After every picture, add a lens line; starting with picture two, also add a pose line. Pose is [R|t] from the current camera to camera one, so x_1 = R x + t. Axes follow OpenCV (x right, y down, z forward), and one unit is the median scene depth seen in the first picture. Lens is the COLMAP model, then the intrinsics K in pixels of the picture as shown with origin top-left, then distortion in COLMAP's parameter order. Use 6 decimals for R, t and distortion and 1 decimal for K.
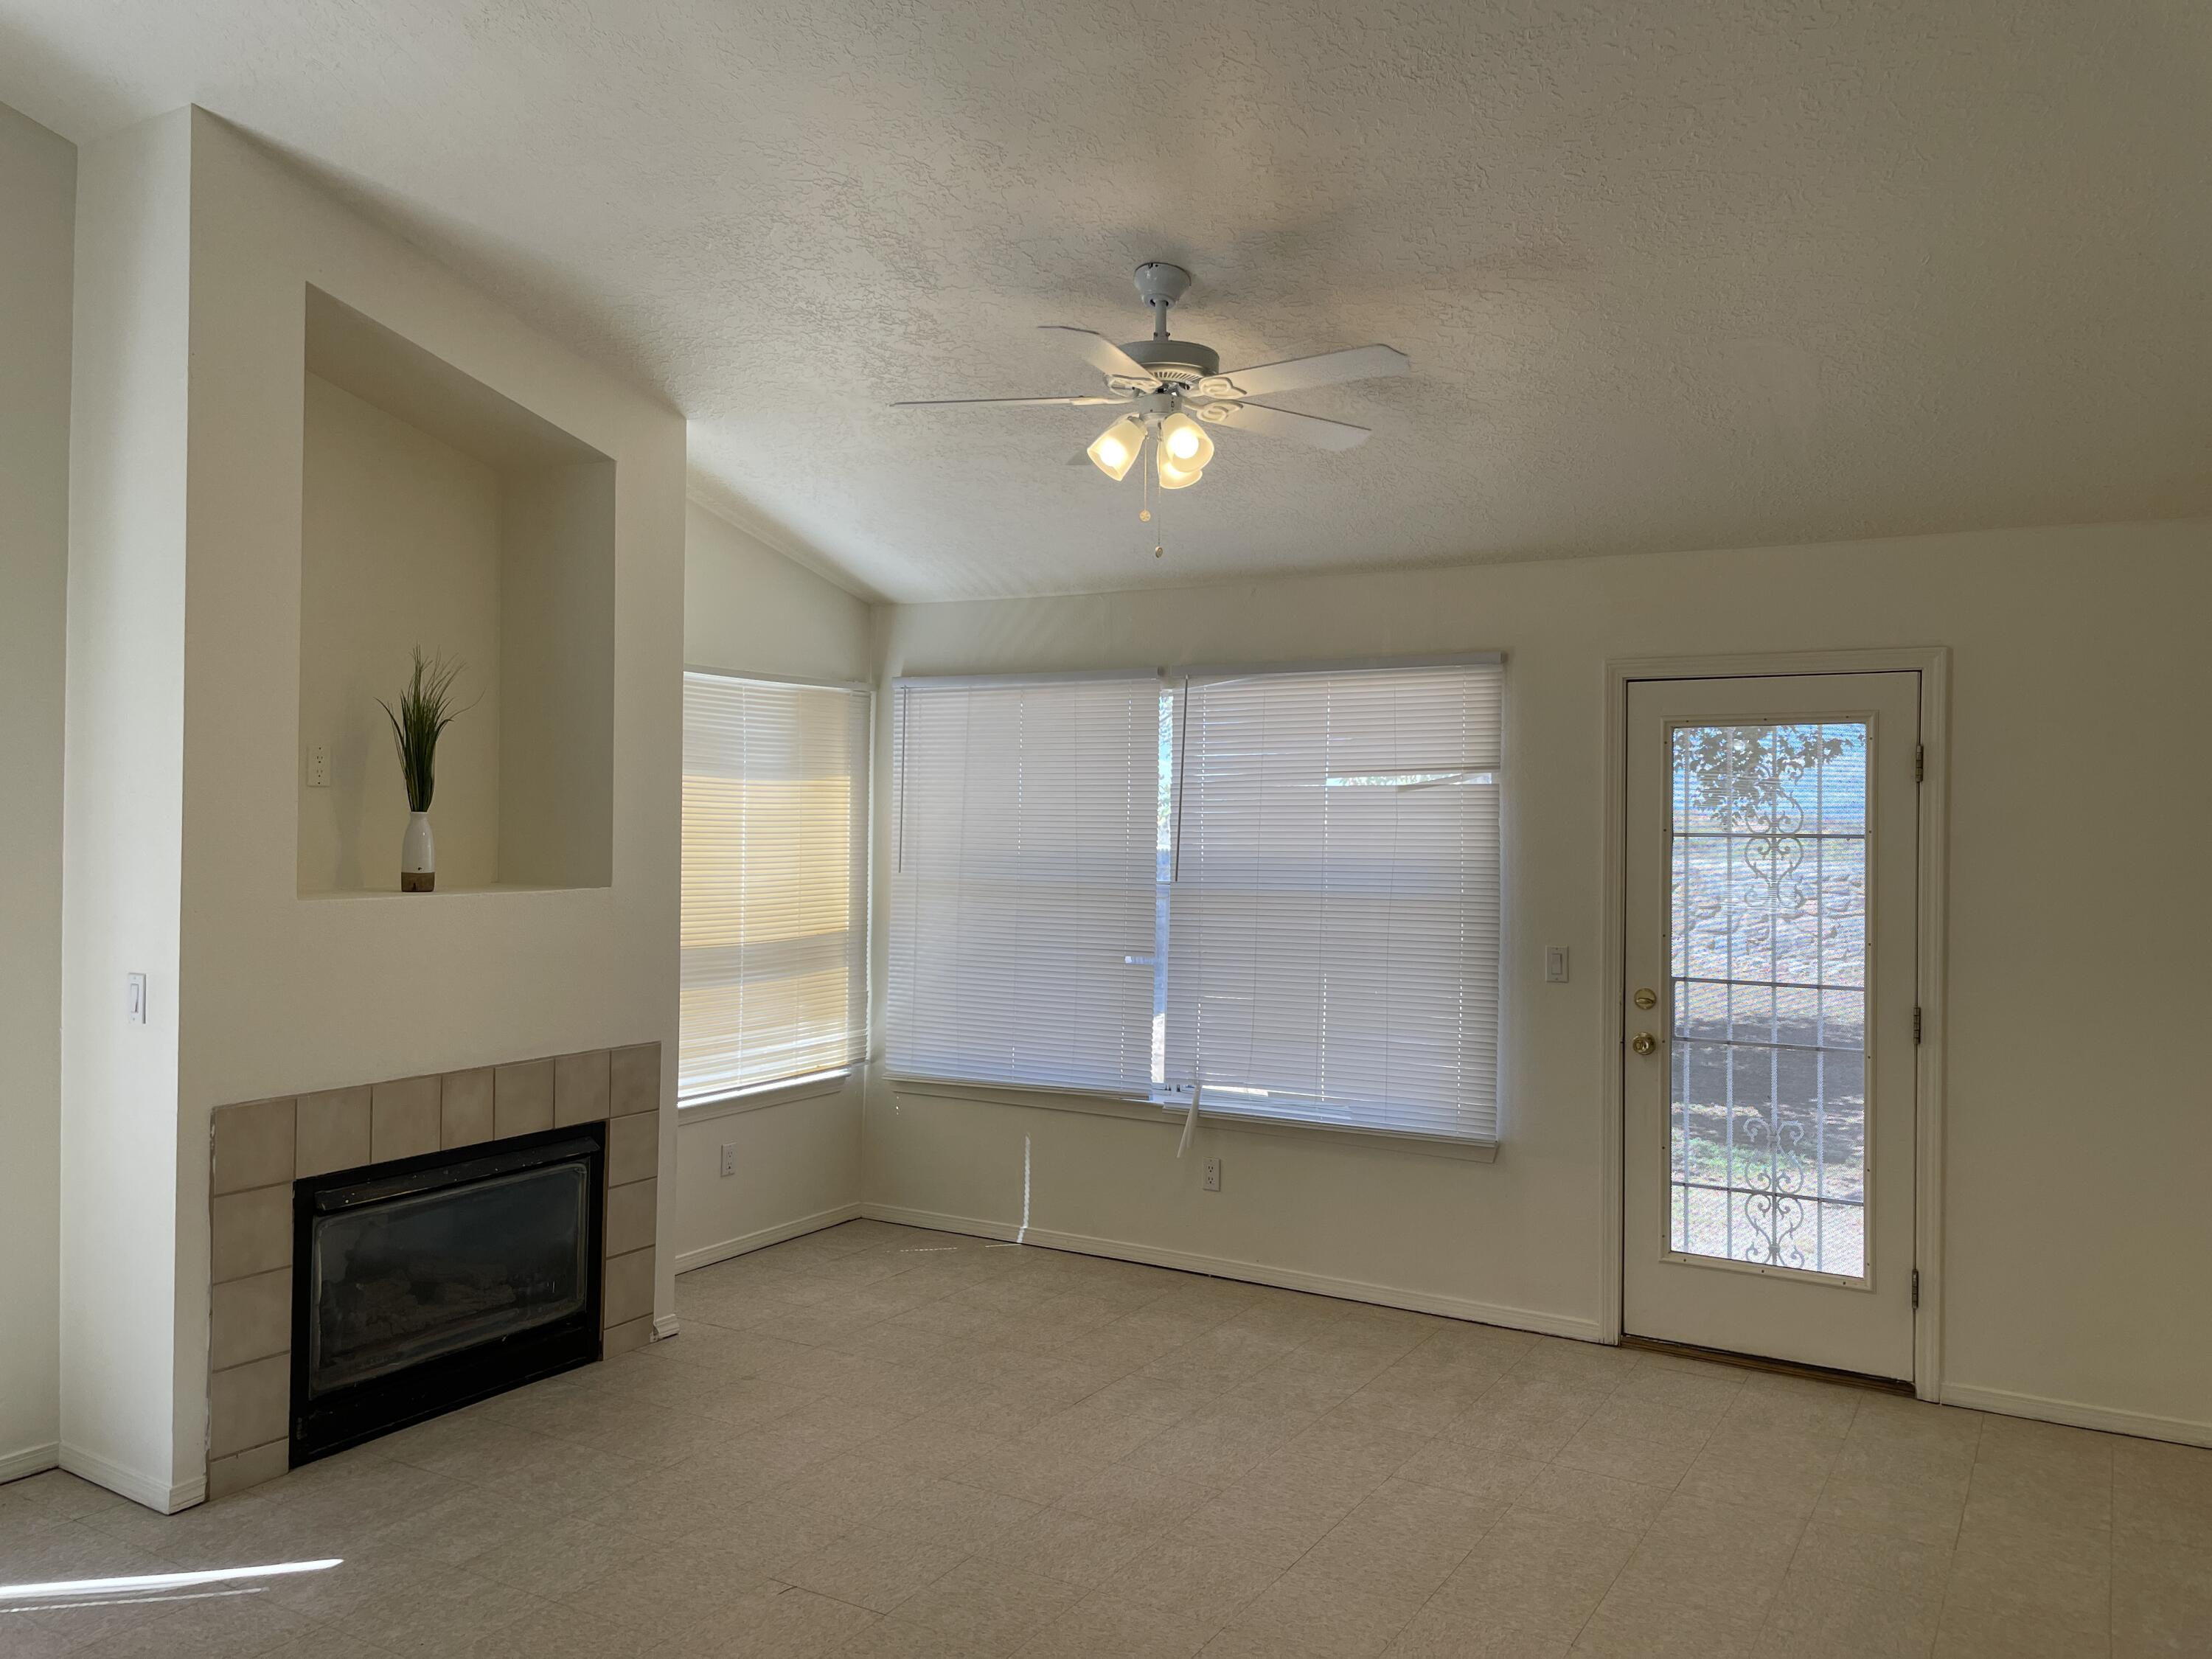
lens RADIAL K [[1664.3, 0, 1107.2], [0, 1664.3, 820.3], [0, 0, 1]] dist [0.097708, -0.137995]
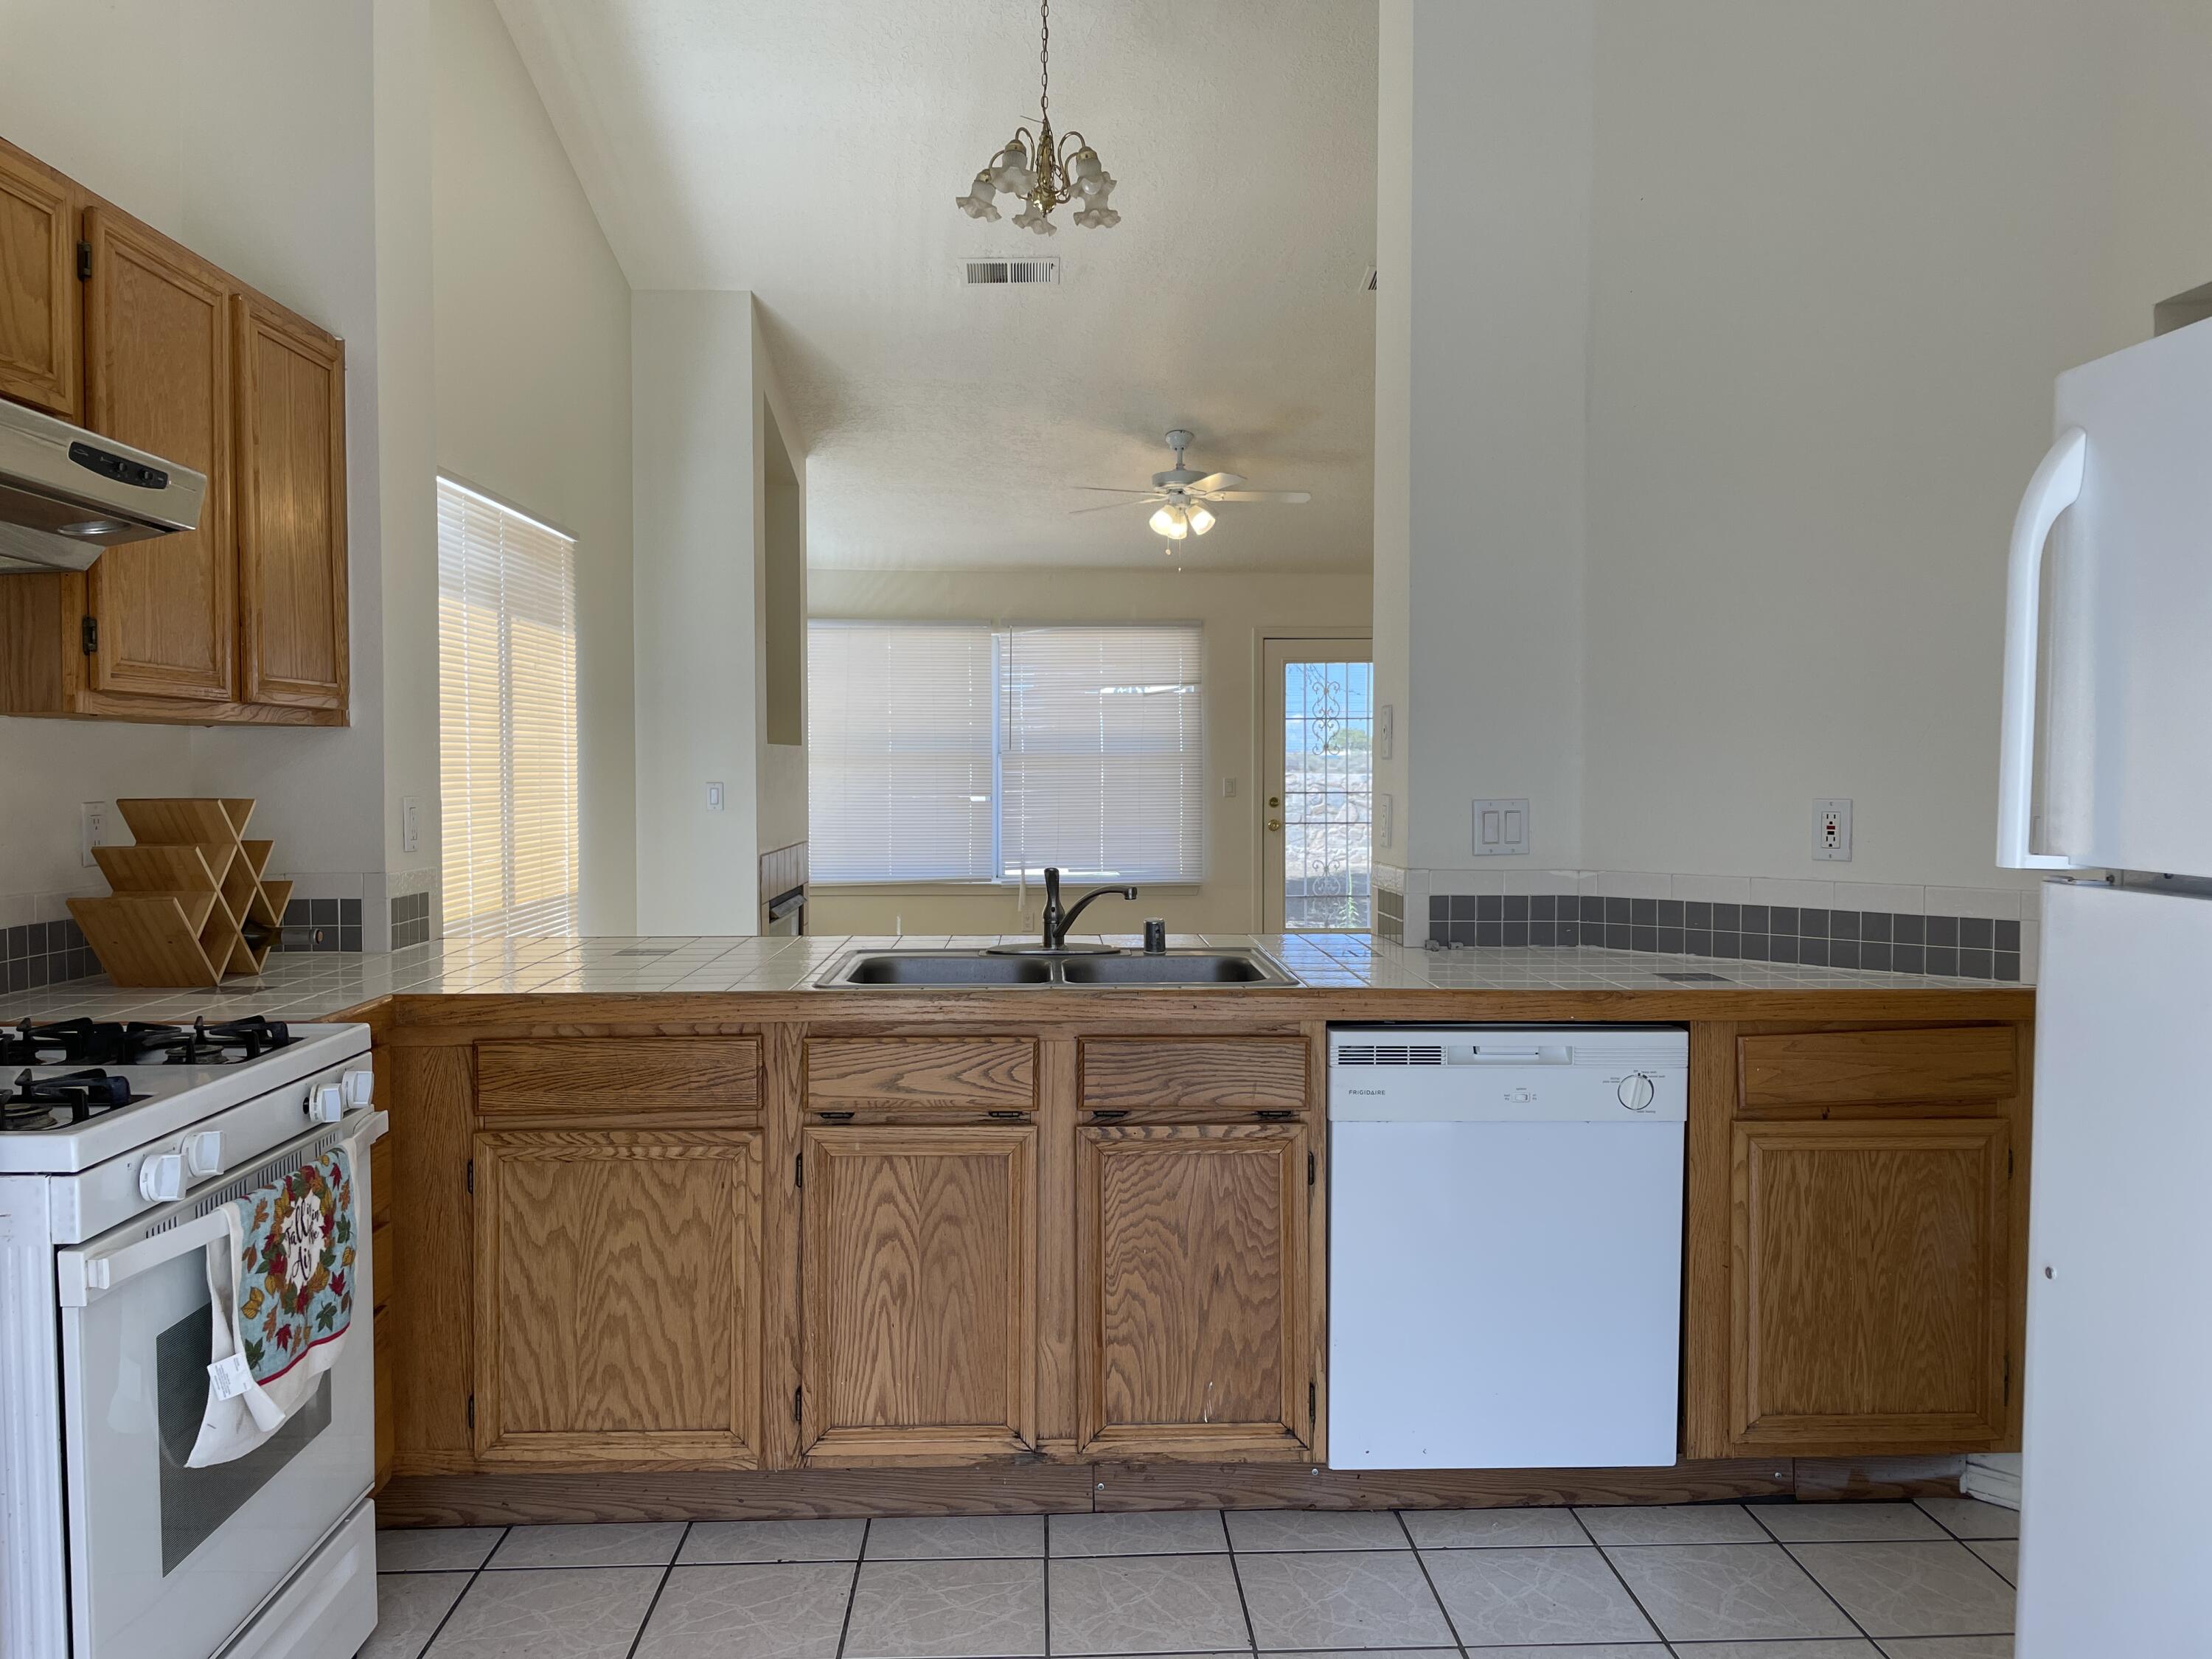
lens RADIAL K [[1664.3, 0, 1107.2], [0, 1664.3, 820.3], [0, 0, 1]] dist [0.097708, -0.137995]
pose [[0.825216, -0.034899, 0.563737, -0.970518], [0.009954, 0.998833, 0.047264, 0.035121], [-0.564729, -0.033392, 0.824601, -0.507531]]
